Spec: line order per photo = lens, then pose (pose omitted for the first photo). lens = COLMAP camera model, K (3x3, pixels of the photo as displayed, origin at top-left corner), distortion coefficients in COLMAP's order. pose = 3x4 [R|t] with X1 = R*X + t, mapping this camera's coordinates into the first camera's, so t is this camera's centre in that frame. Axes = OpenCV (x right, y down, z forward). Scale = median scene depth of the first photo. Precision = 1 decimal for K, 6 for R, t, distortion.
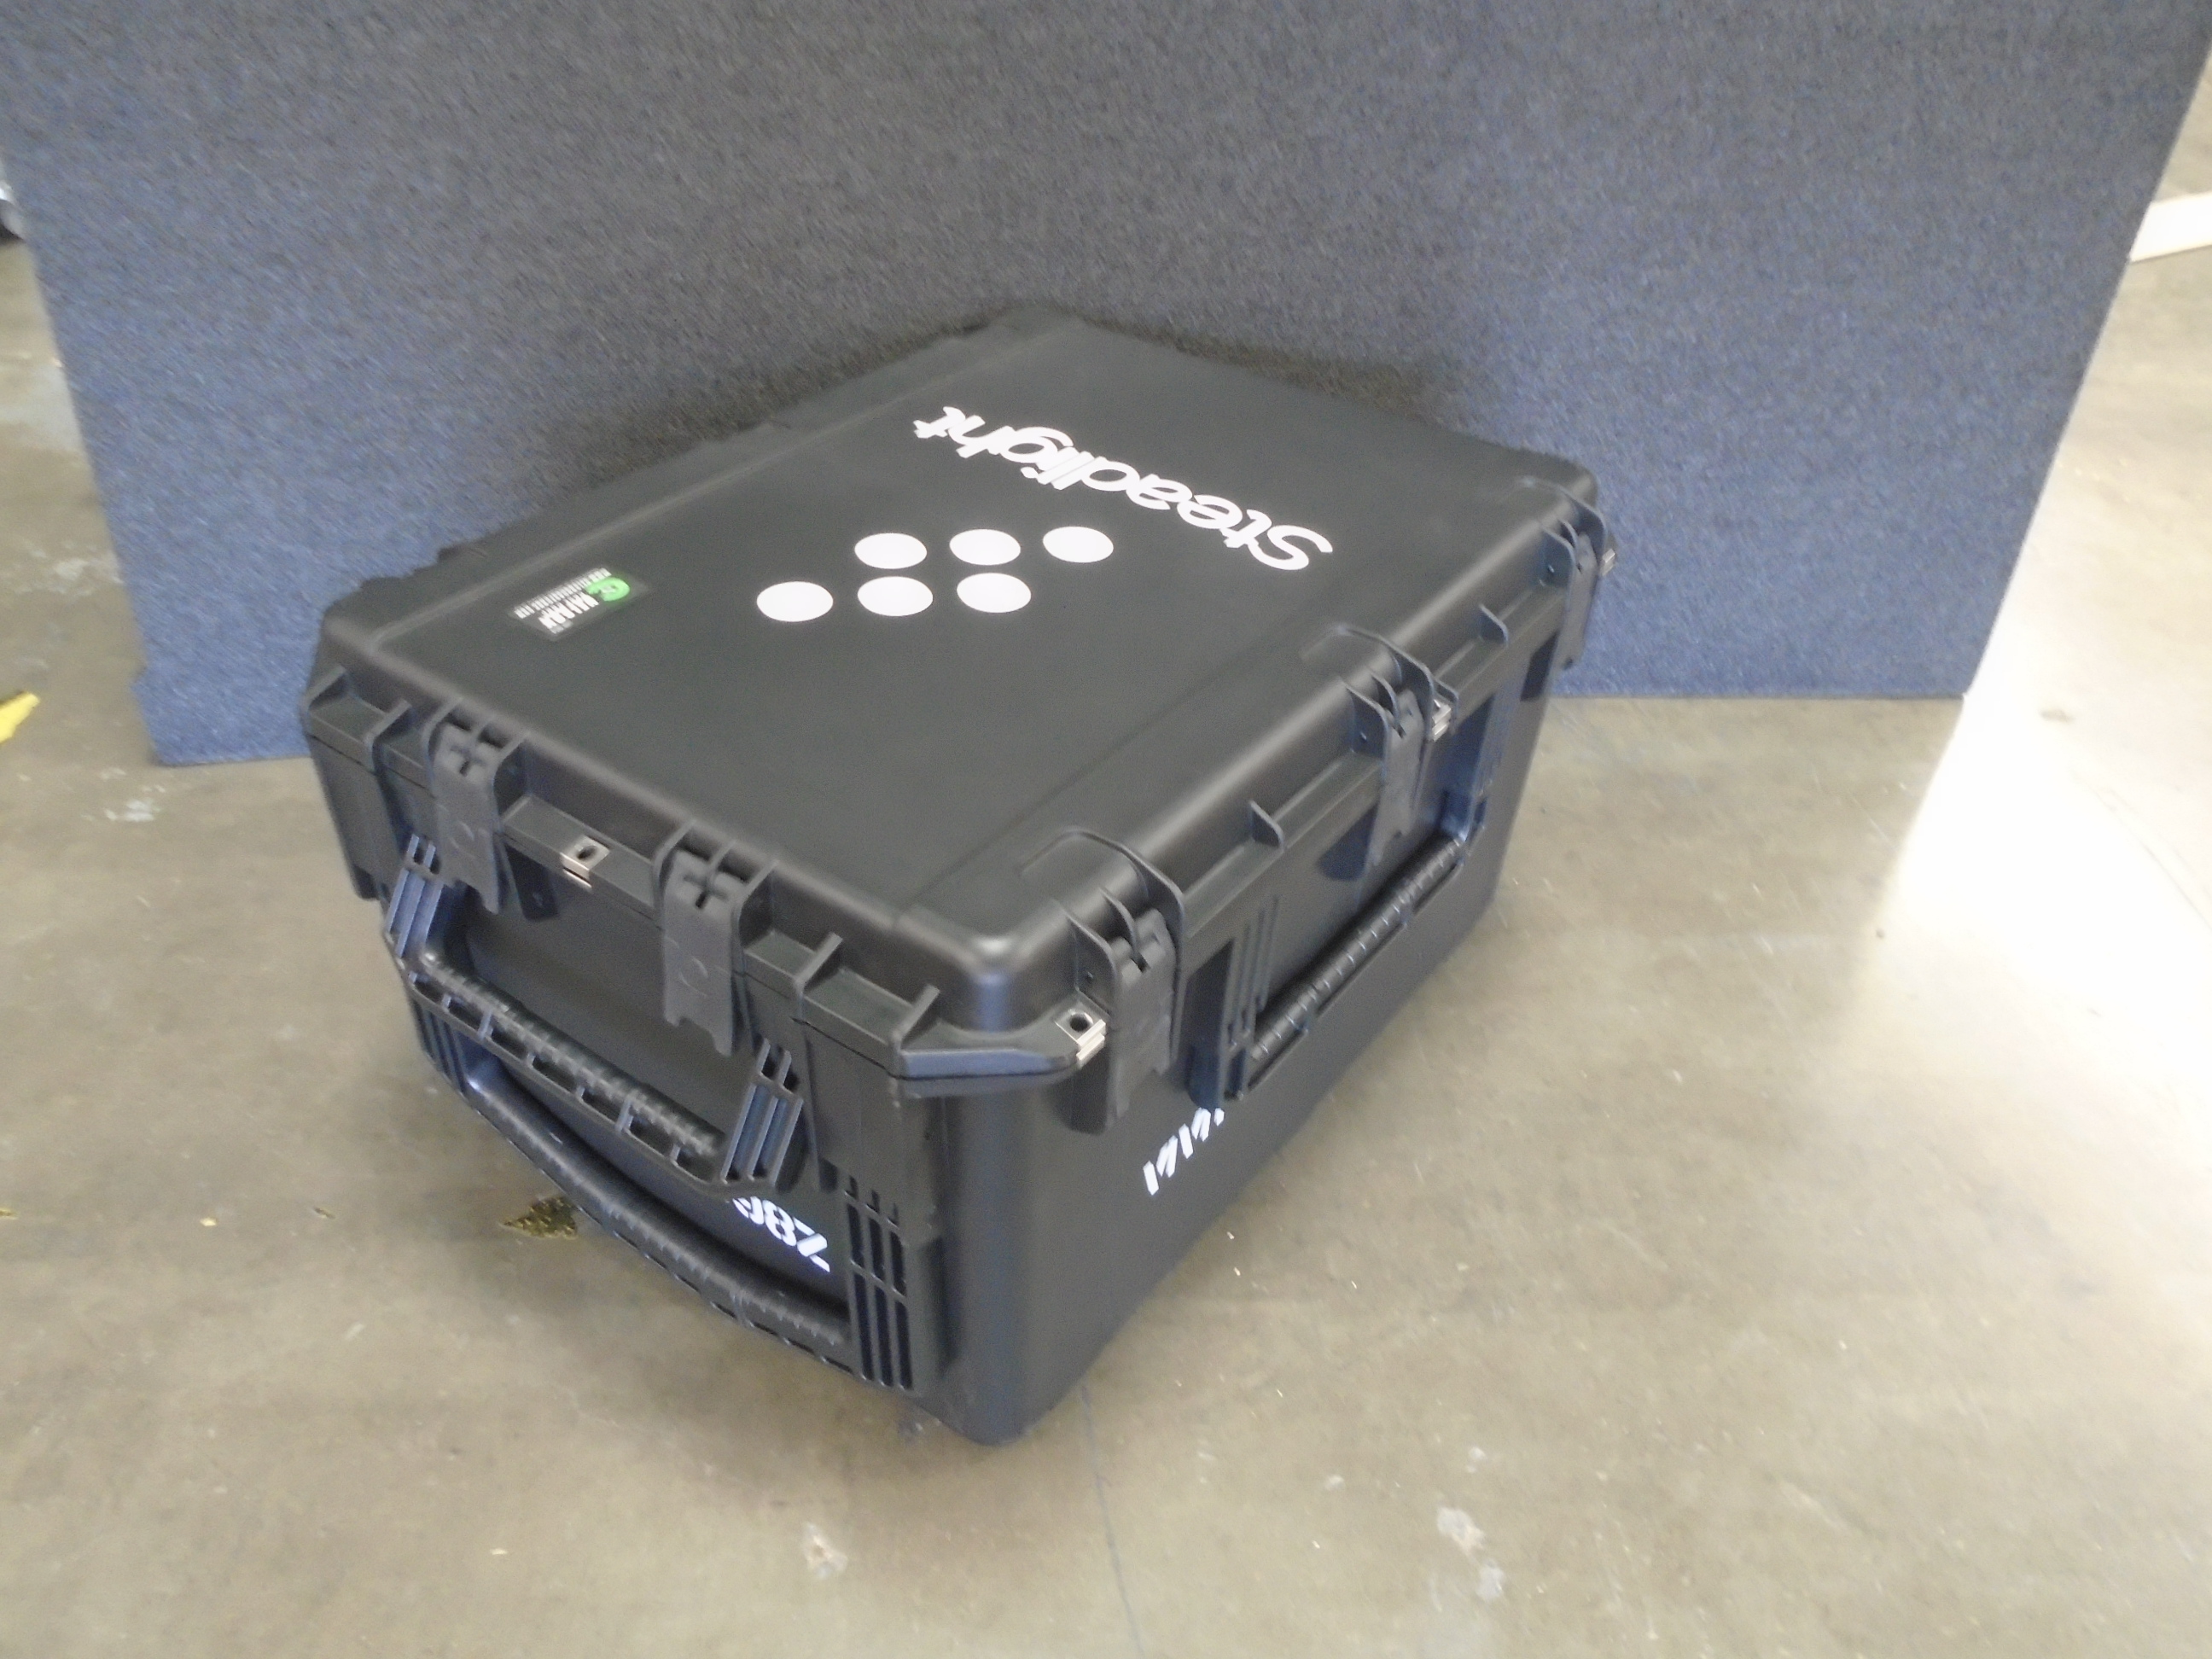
lens RADIAL K [[1866.8, 0, 1107.6], [0, 1866.8, 724.1], [0, 0, 1]] dist [-0.004389, 0.007746]
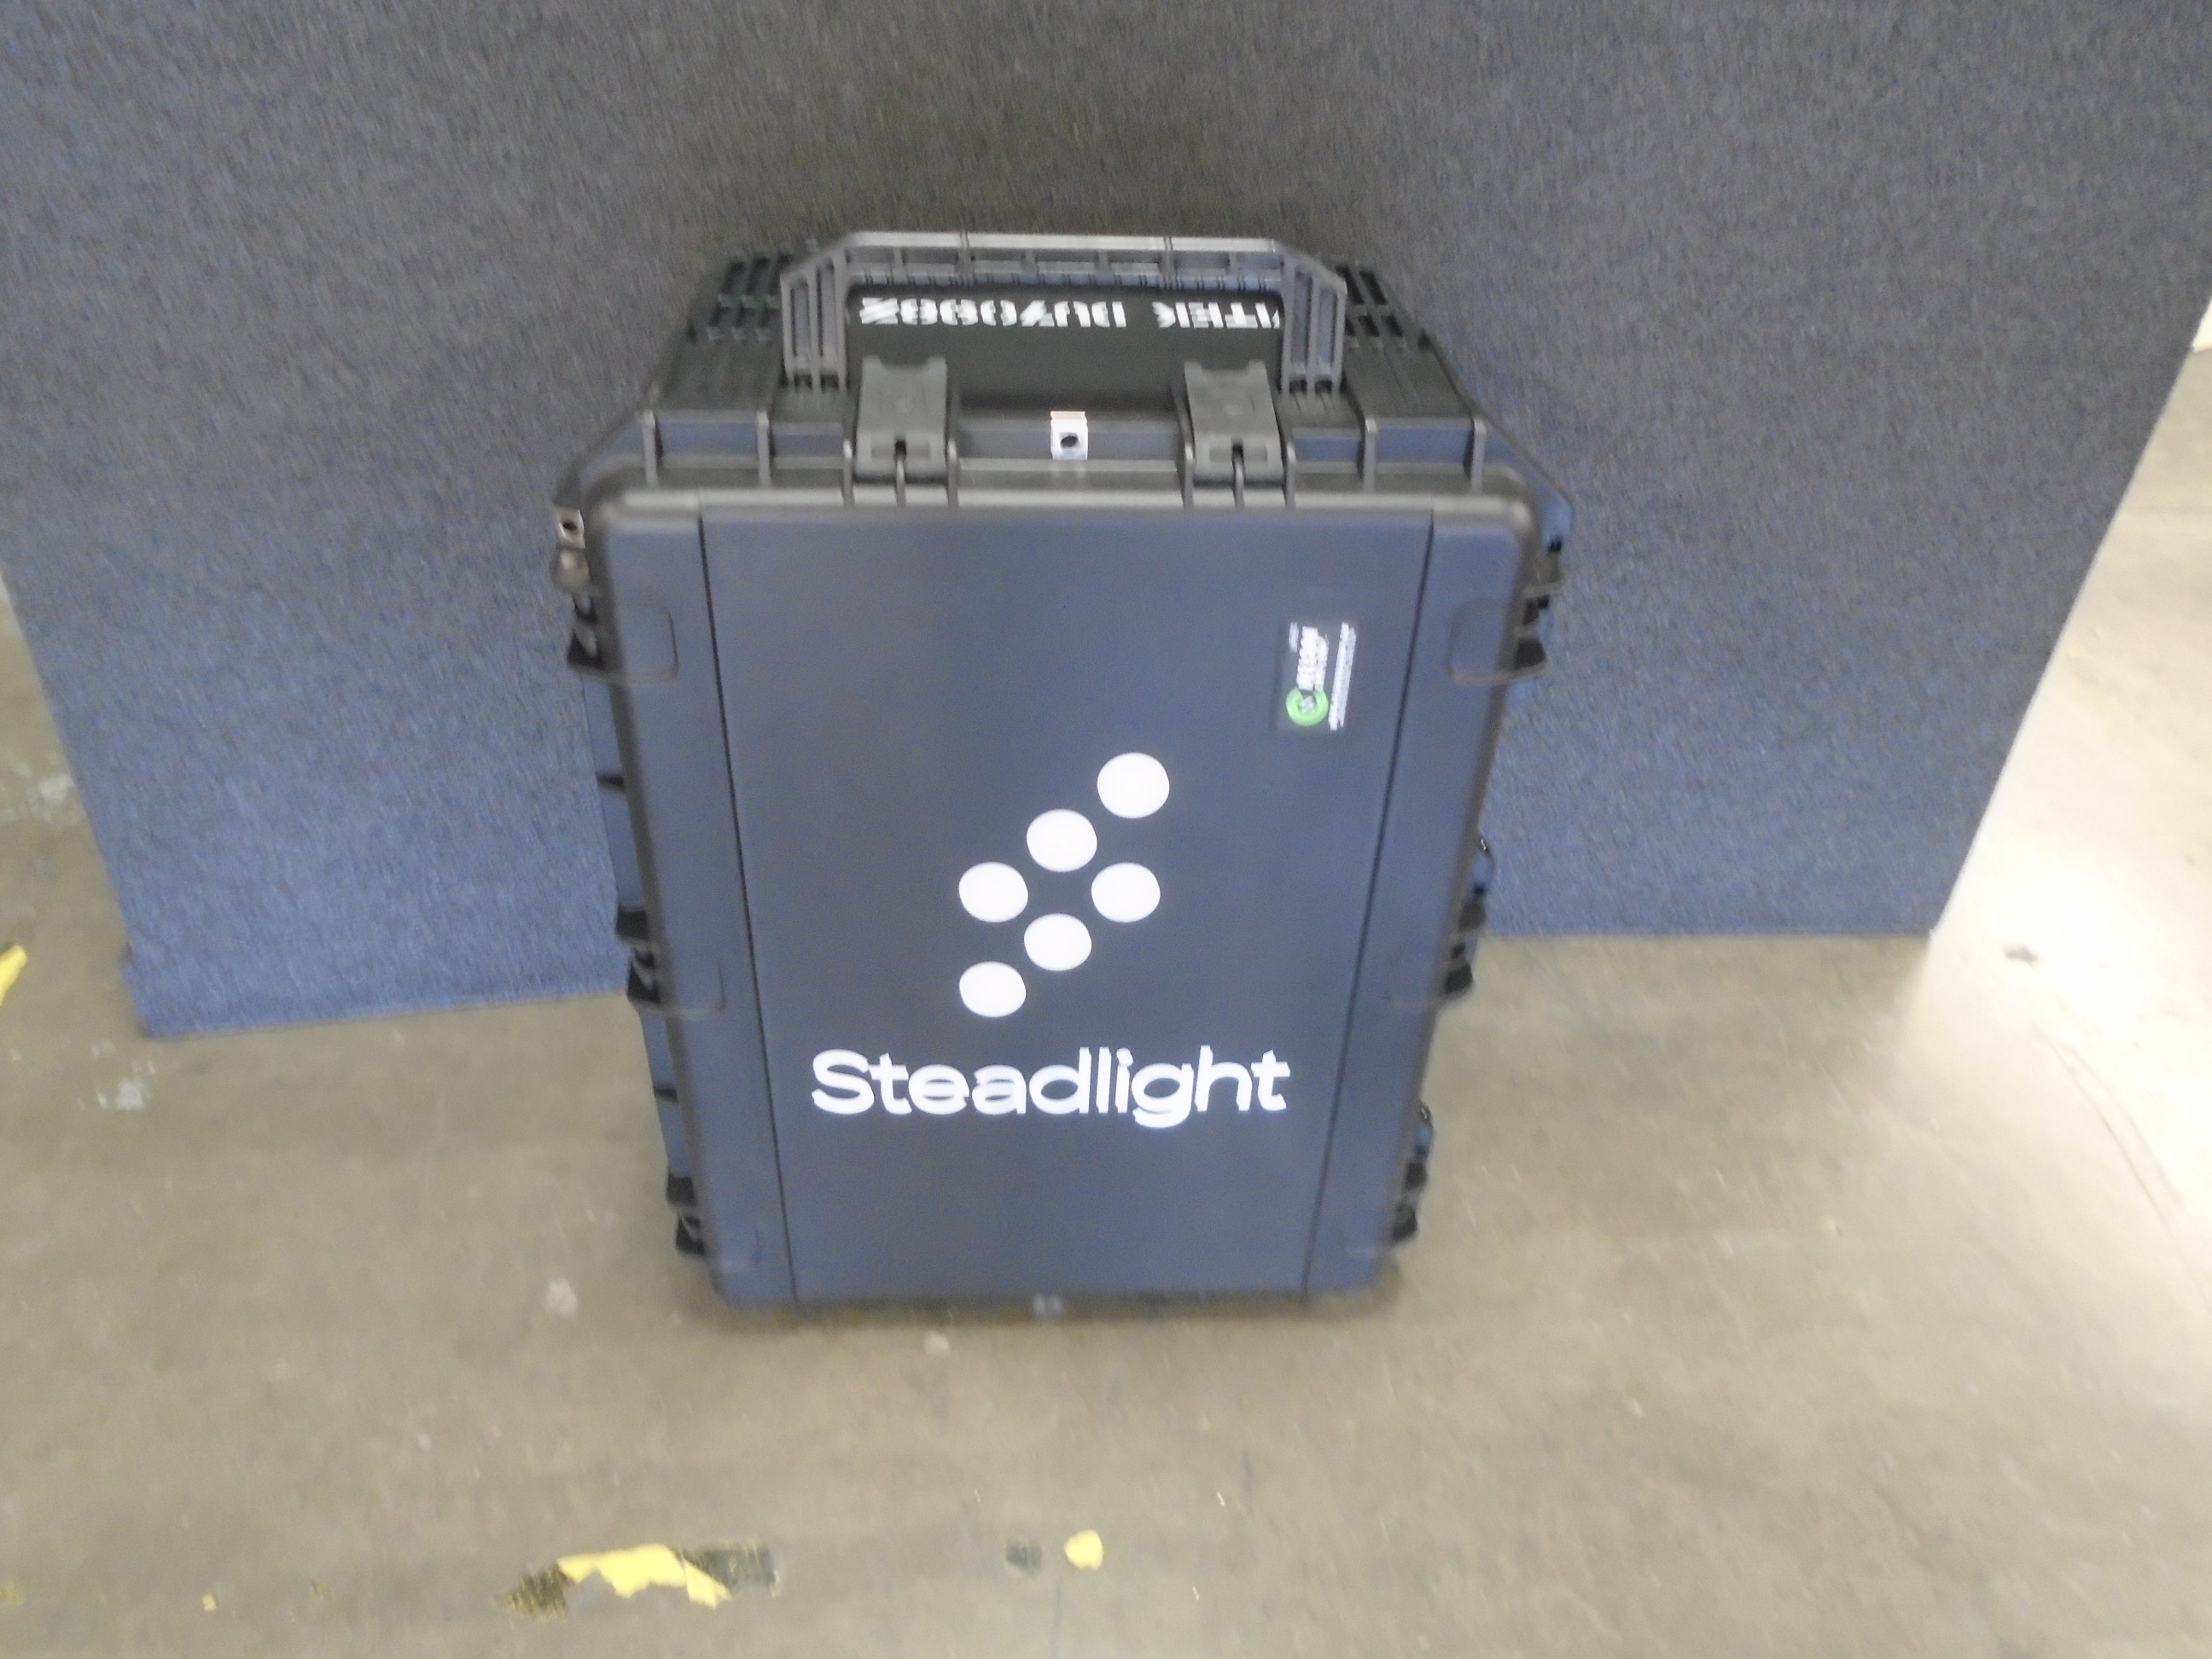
lens RADIAL K [[1877.2, 0, 1108.6], [0, 1877.2, 673.7], [0, 0, 1]] dist [-0.002919, 0.003697]
pose [[0.999987, -0.000609, 0.005099, 0.008100], [0.000373, 0.998931, 0.046216, -0.237432], [-0.005122, -0.046213, 0.998918, -0.011834]]
